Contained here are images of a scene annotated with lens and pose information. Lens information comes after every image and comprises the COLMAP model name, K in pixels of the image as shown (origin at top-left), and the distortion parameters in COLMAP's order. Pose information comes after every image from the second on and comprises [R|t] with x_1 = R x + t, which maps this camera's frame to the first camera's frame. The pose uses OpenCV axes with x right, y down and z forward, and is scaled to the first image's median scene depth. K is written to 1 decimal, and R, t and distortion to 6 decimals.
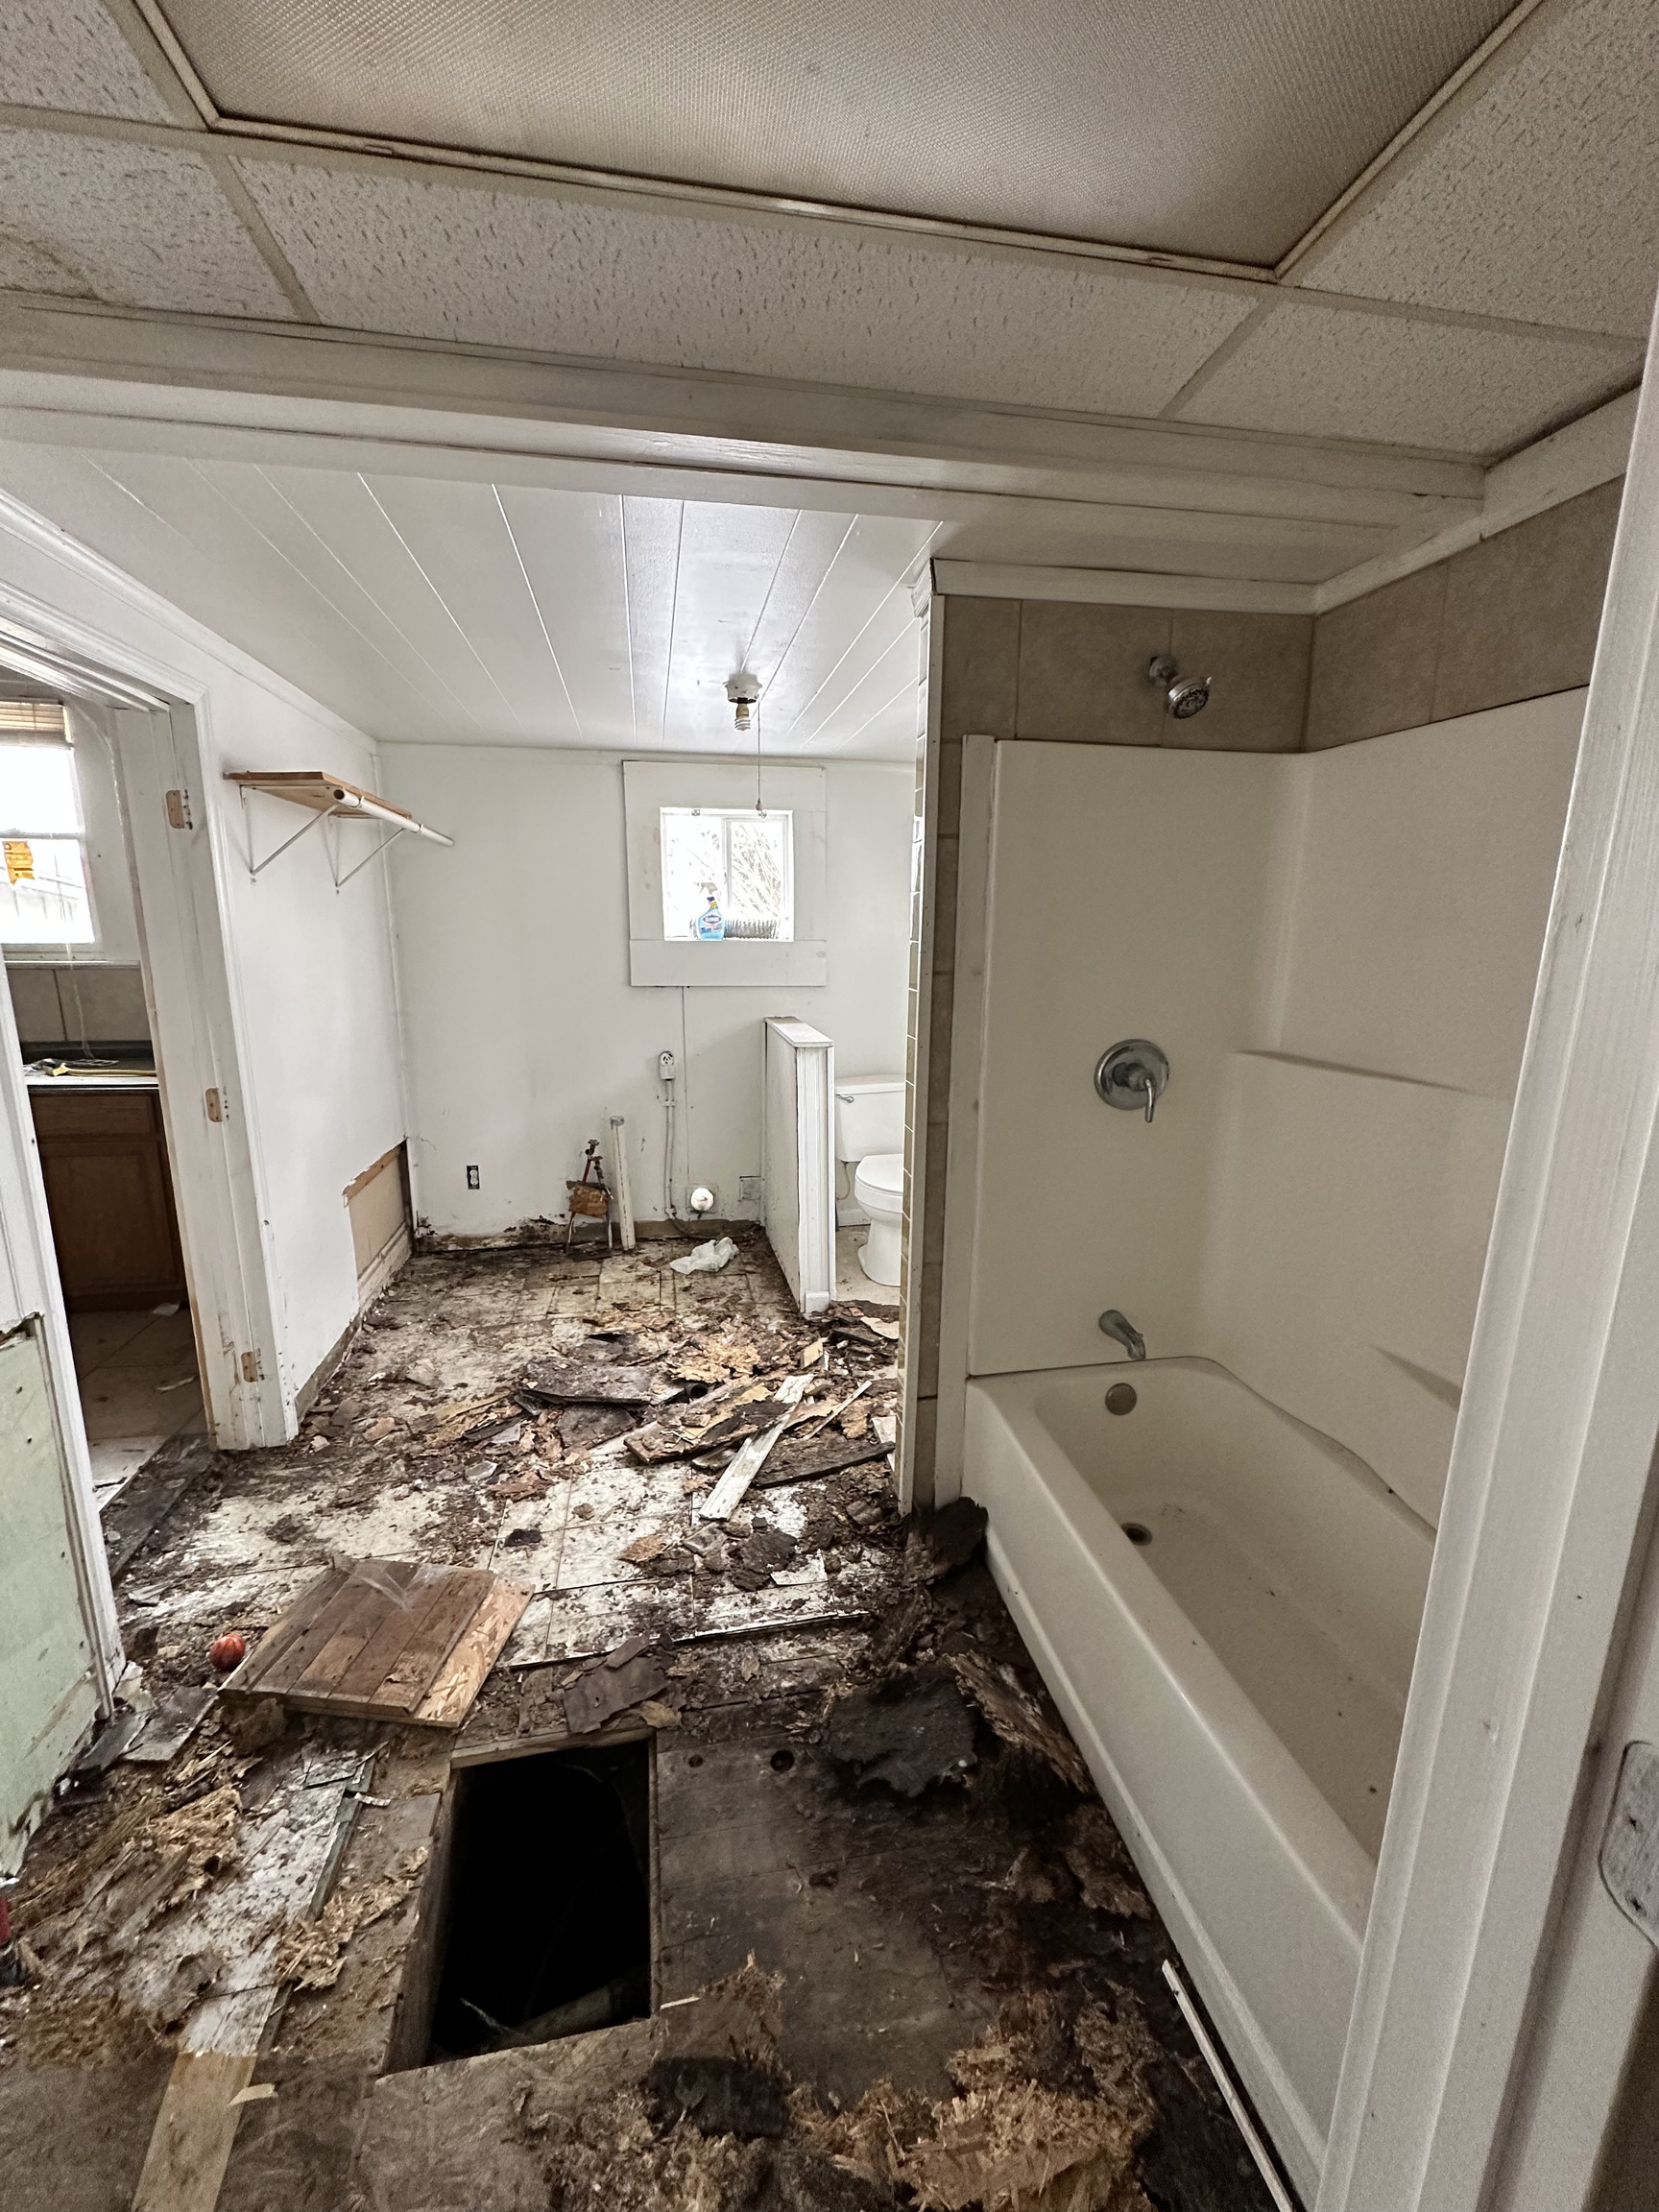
lens RADIAL K [[878.4, 0, 826.2], [0, 878.4, 1106.4], [0, 0, 1]] dist [-0.002265, 0.000727]
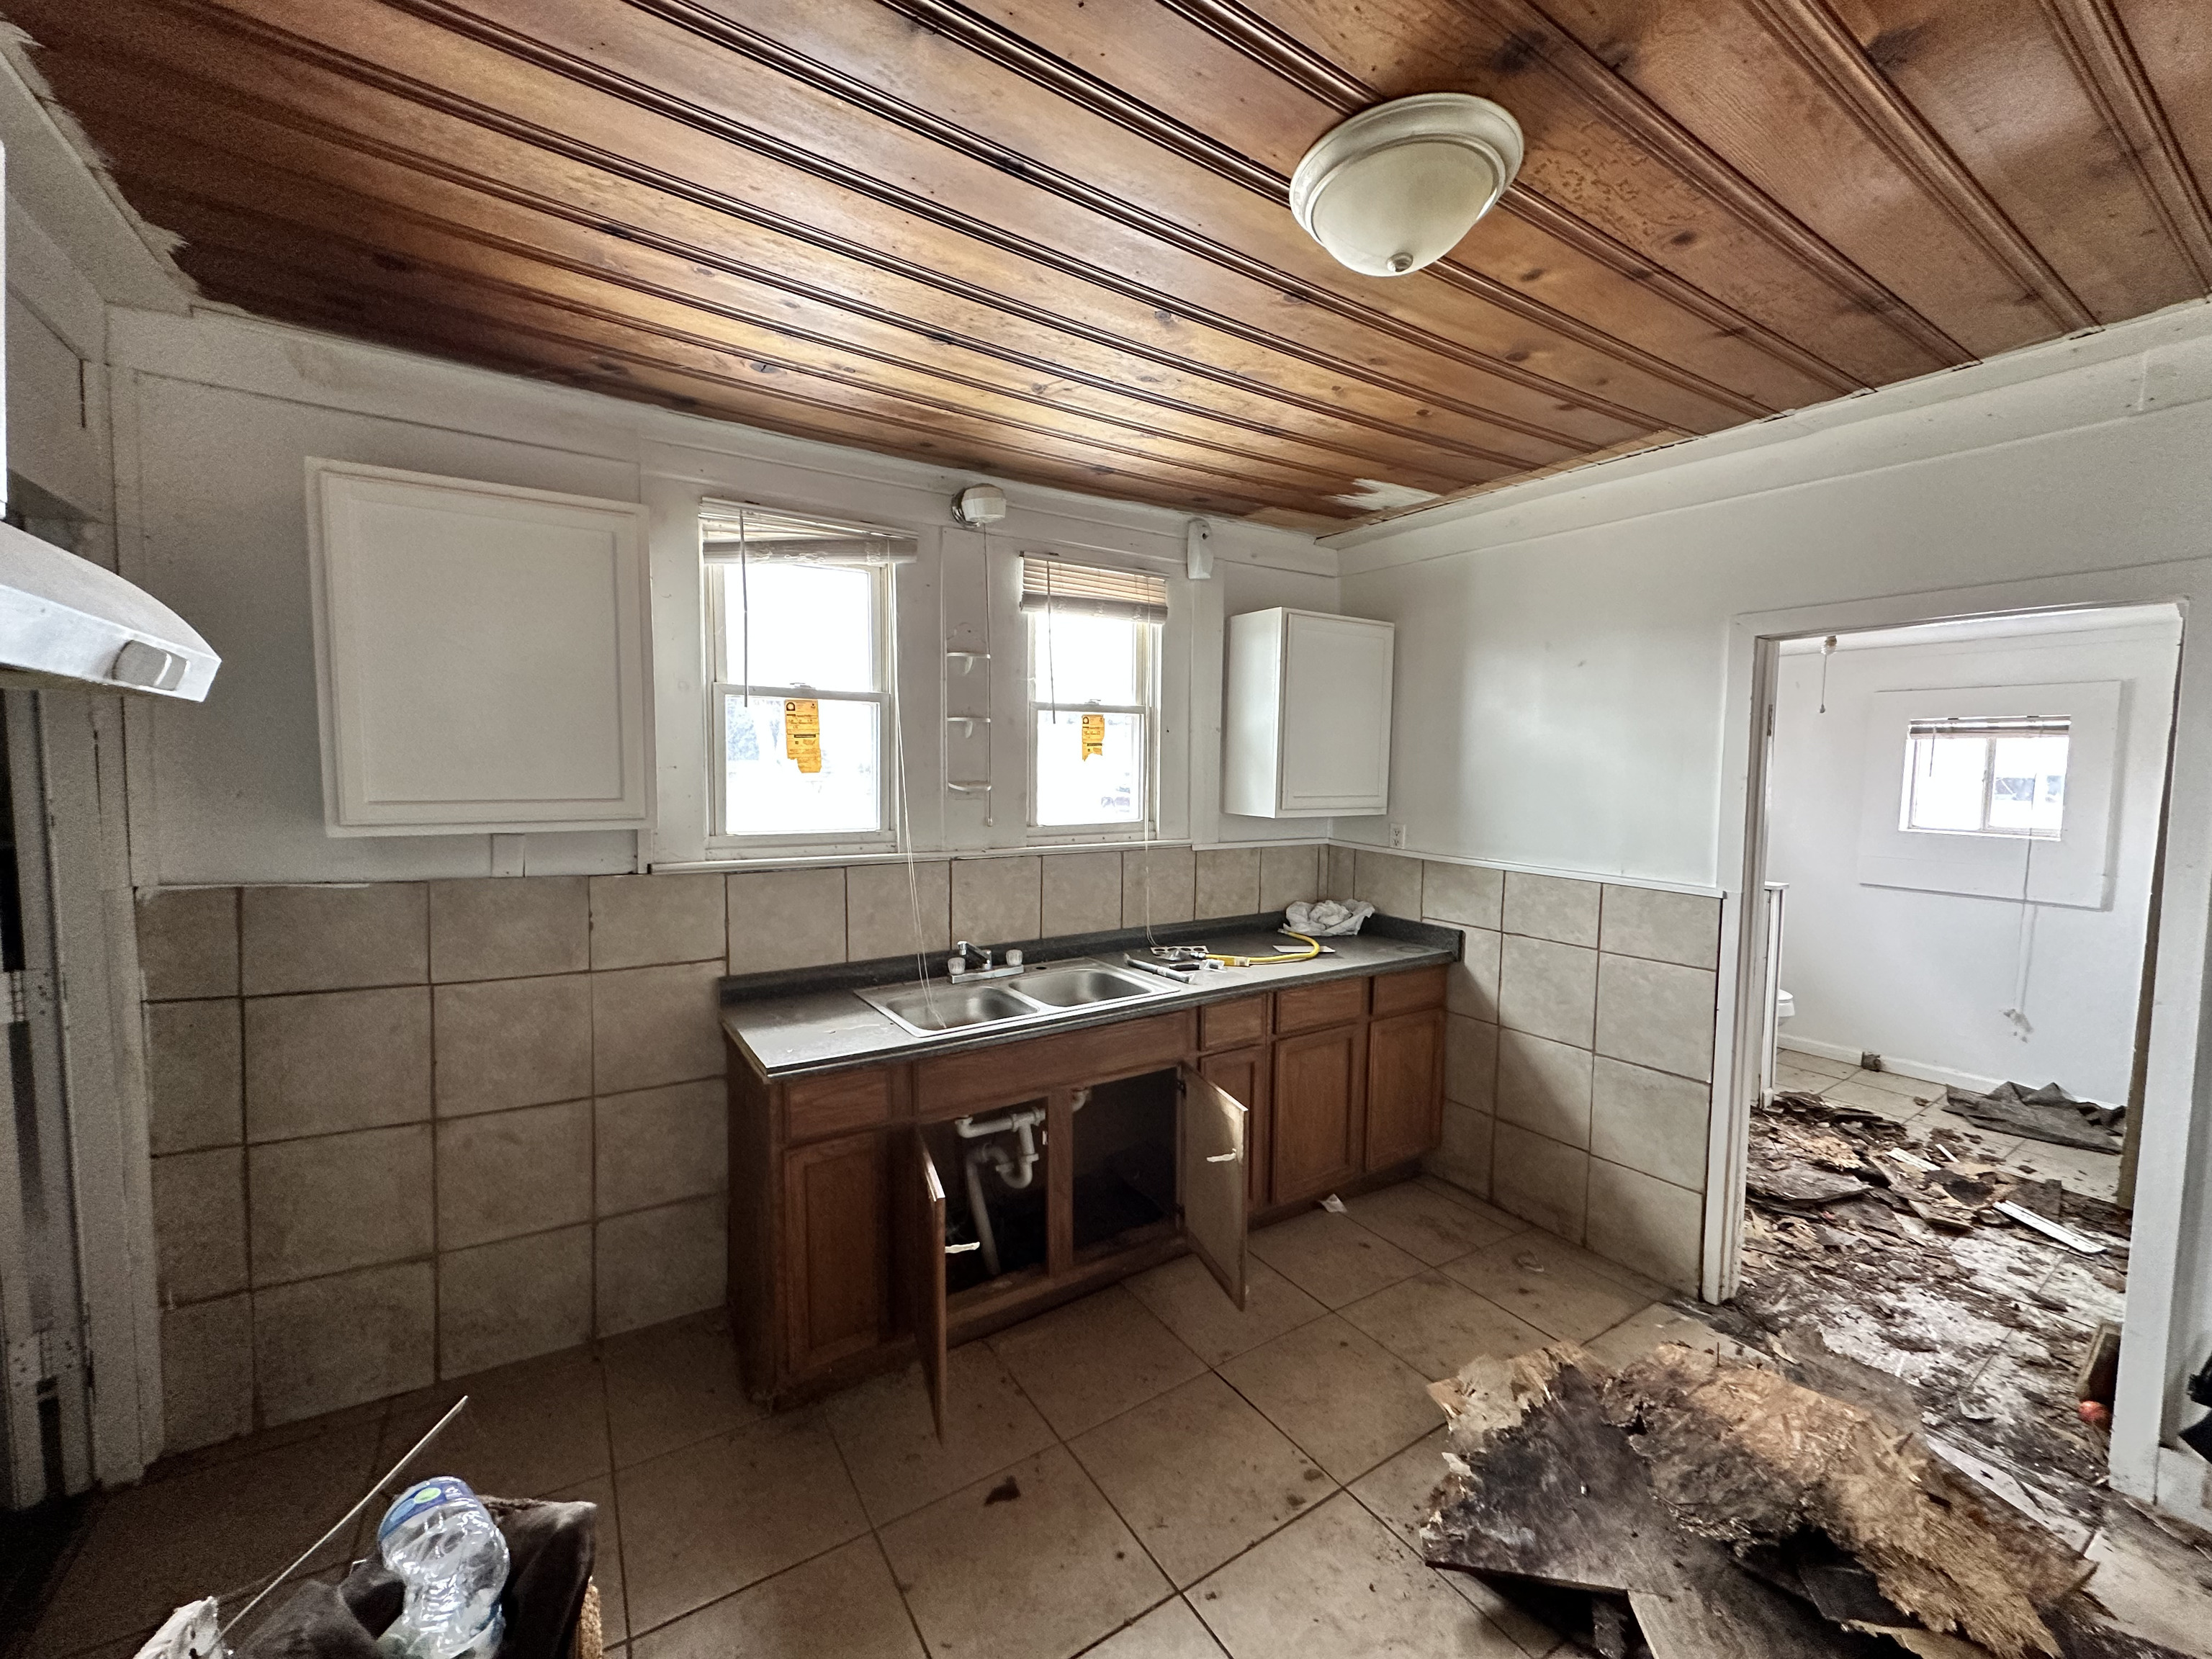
lens RADIAL K [[878.4, 0, 1095.7], [0, 878.4, 830.5], [0, 0, 1]] dist [-0.002265, 0.000727]
pose [[0.927614, -0.031498, 0.372210, -1.259243], [0.074199, 0.992120, -0.100959, -0.087650], [-0.366097, 0.121268, 0.922641, 0.162190]]
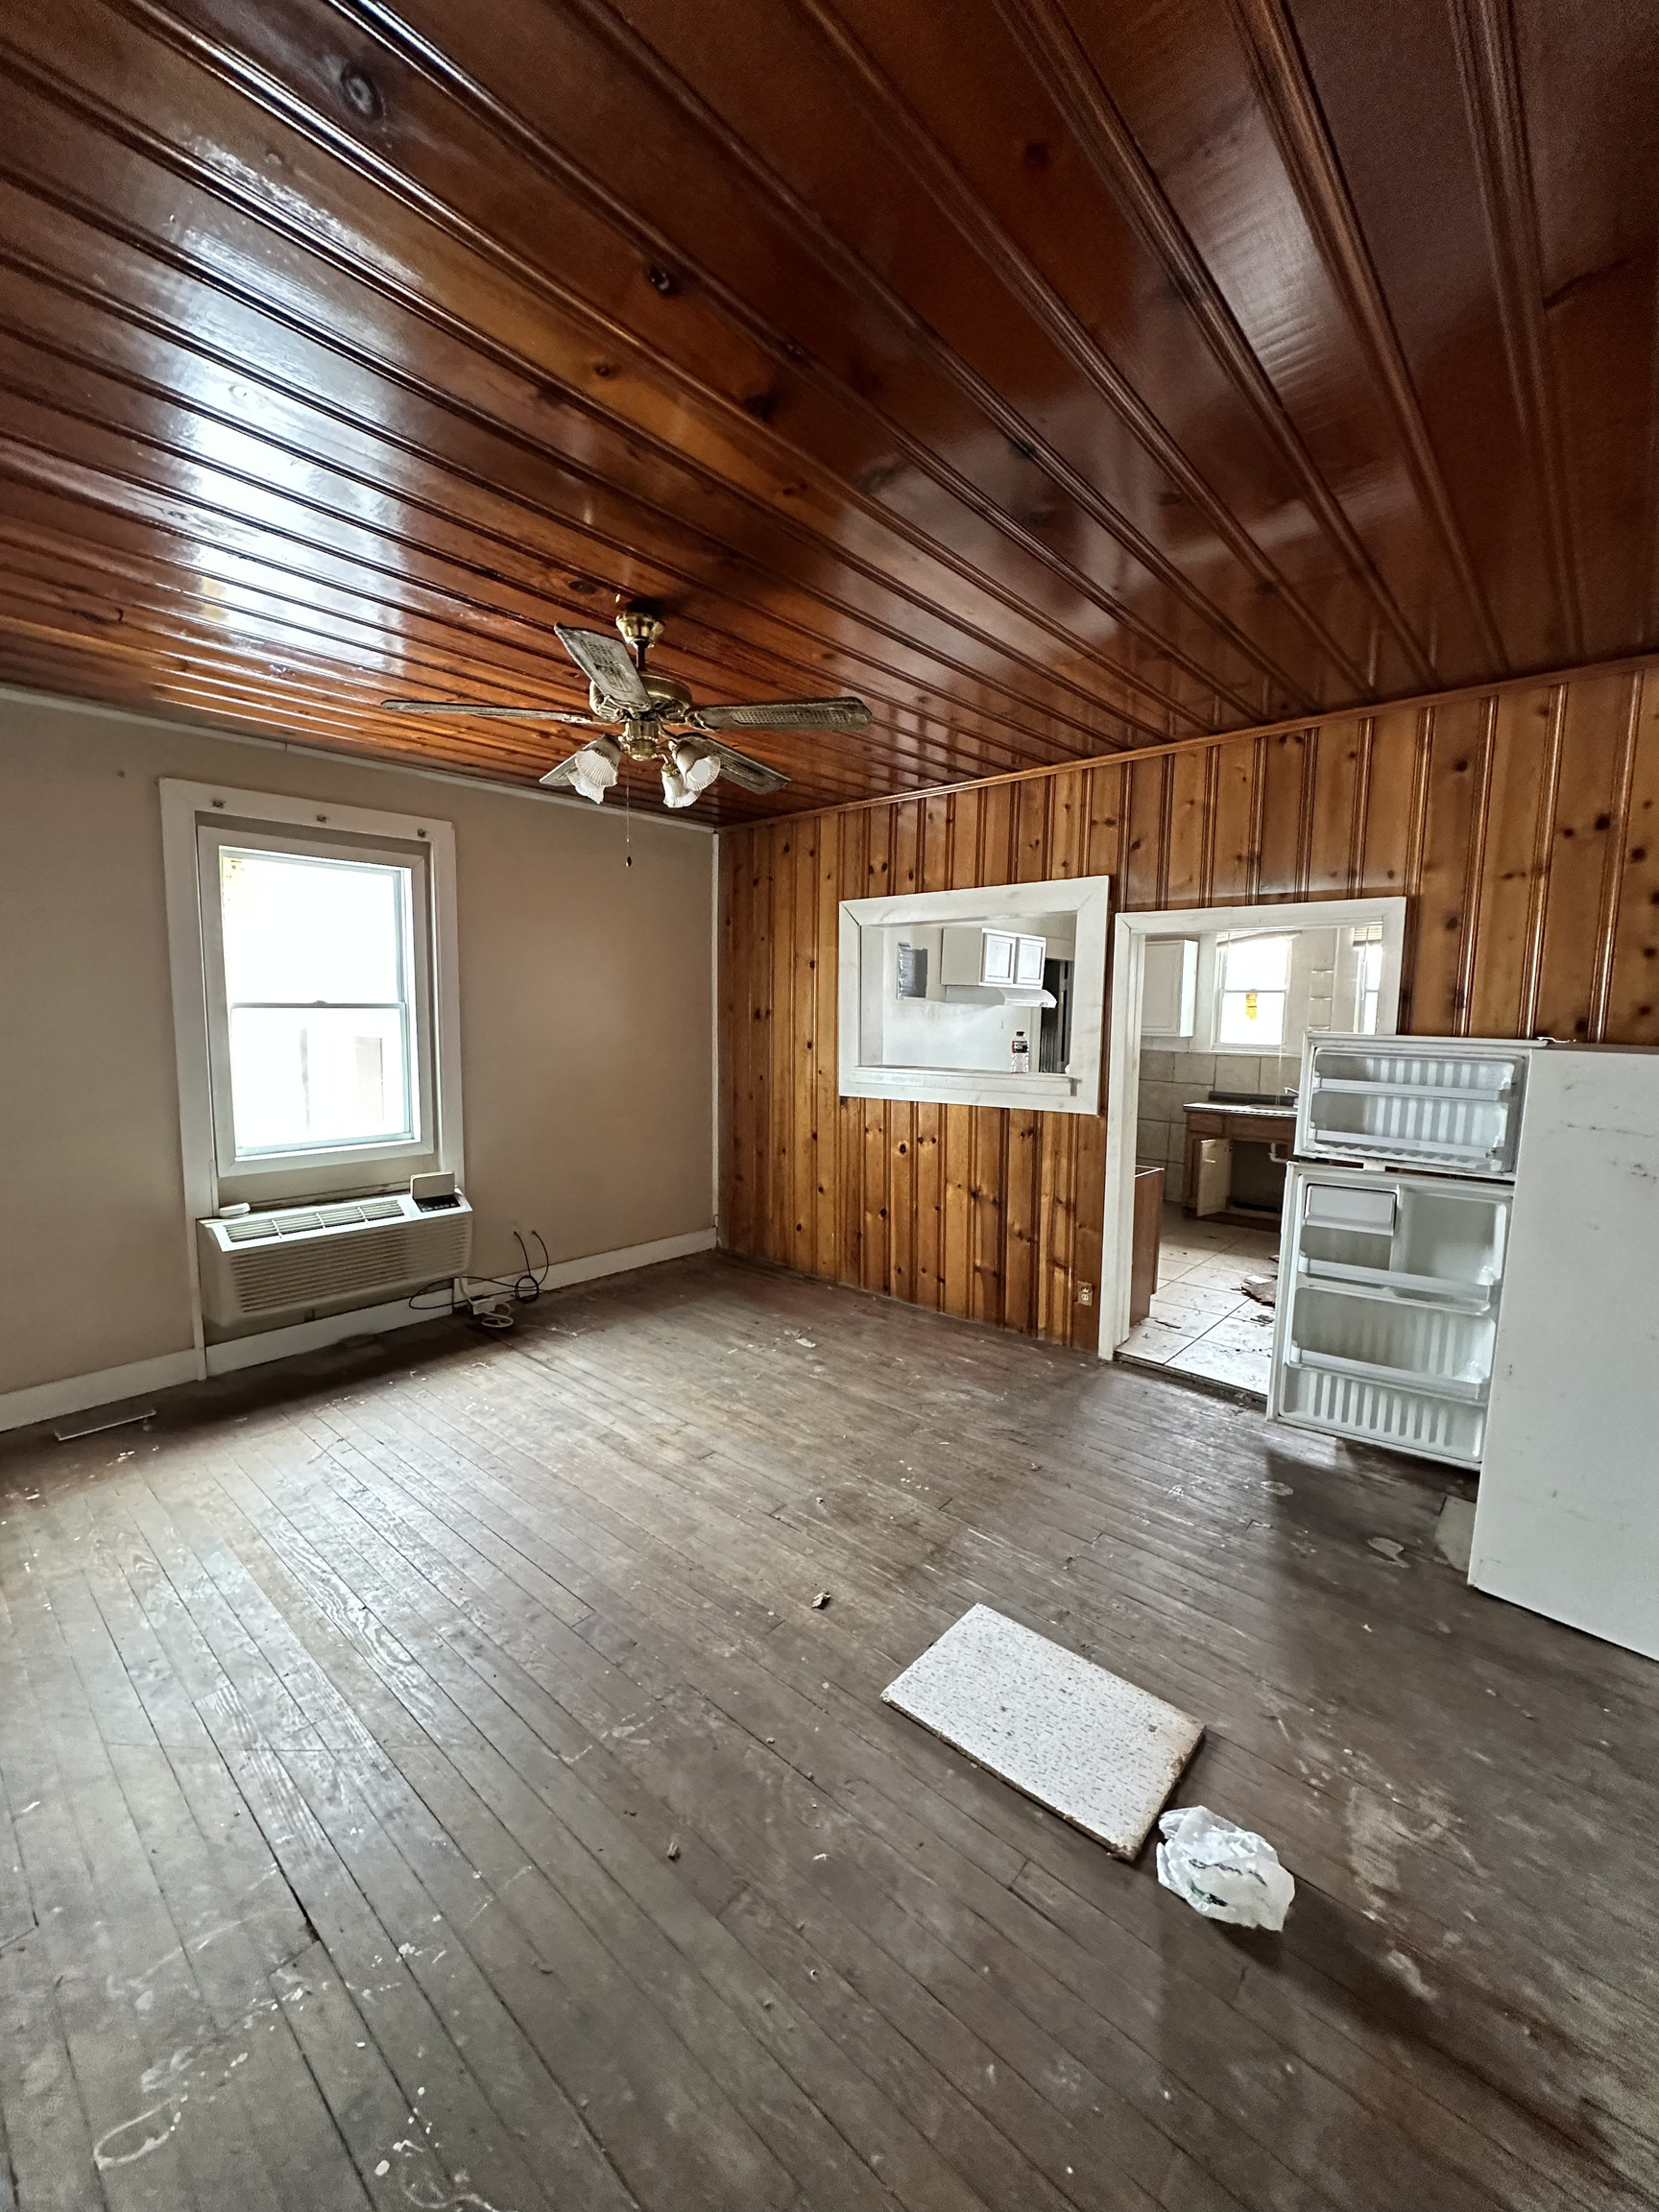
lens RADIAL K [[878.4, 0, 825.4], [0, 878.4, 1097.8], [0, 0, 1]] dist [-0.002265, 0.000727]
pose [[0.617427, 0.075051, -0.783040, -0.214232], [-0.161912, 0.986248, -0.033141, 0.169730], [0.769784, 0.147246, 0.621088, -1.039416]]
